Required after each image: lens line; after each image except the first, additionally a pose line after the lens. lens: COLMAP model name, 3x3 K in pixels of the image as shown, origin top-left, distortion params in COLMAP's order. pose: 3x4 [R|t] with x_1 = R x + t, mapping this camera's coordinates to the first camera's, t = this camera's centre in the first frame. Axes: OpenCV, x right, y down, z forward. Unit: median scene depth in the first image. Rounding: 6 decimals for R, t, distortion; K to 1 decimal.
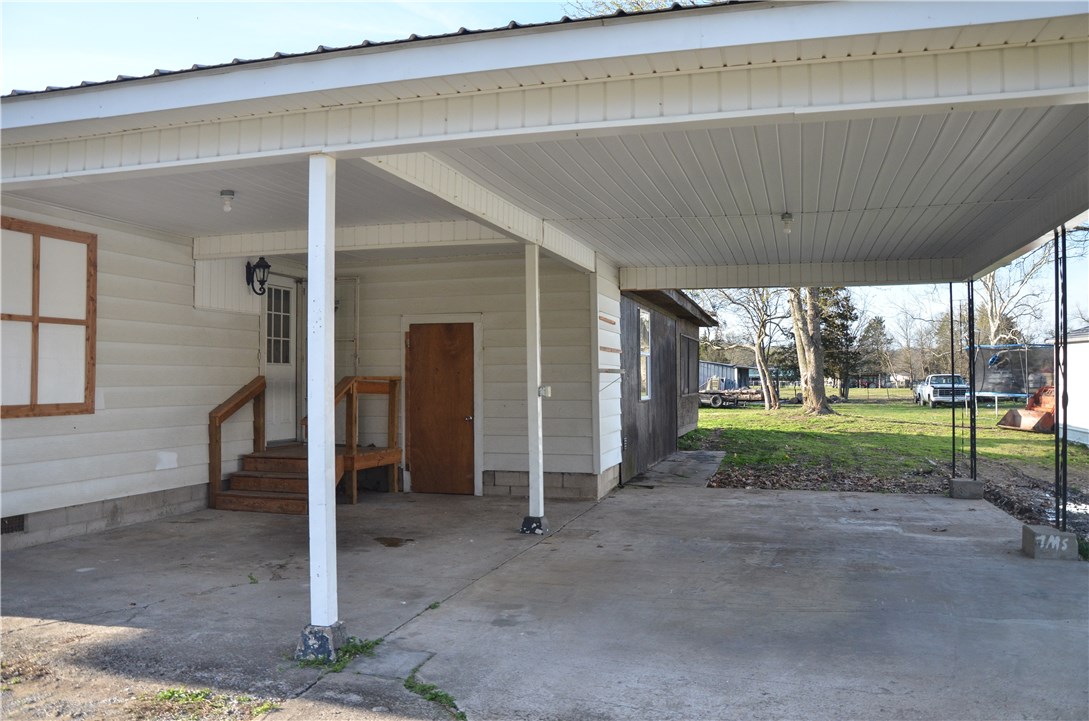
lens RADIAL K [[891.8, 0, 544.5], [0, 891.8, 360.5], [0, 0, 1]] dist [-0.147113, 0.113963]
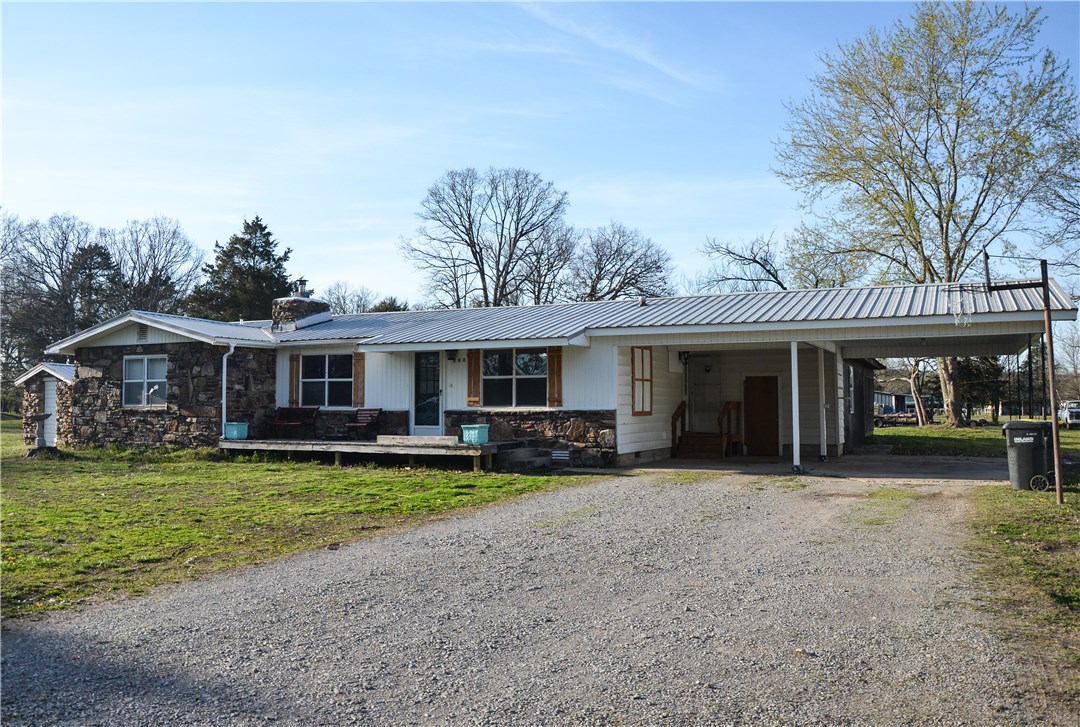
lens RADIAL K [[850.6, 0, 540.0], [0, 850.6, 363.5], [0, 0, 1]] dist [-0.110852, 0.000550]
pose [[0.982961, -0.008152, -0.183635, -0.112006], [0.002603, 0.999533, -0.030439, -0.004990], [0.183797, 0.029442, 0.982523, -0.465167]]
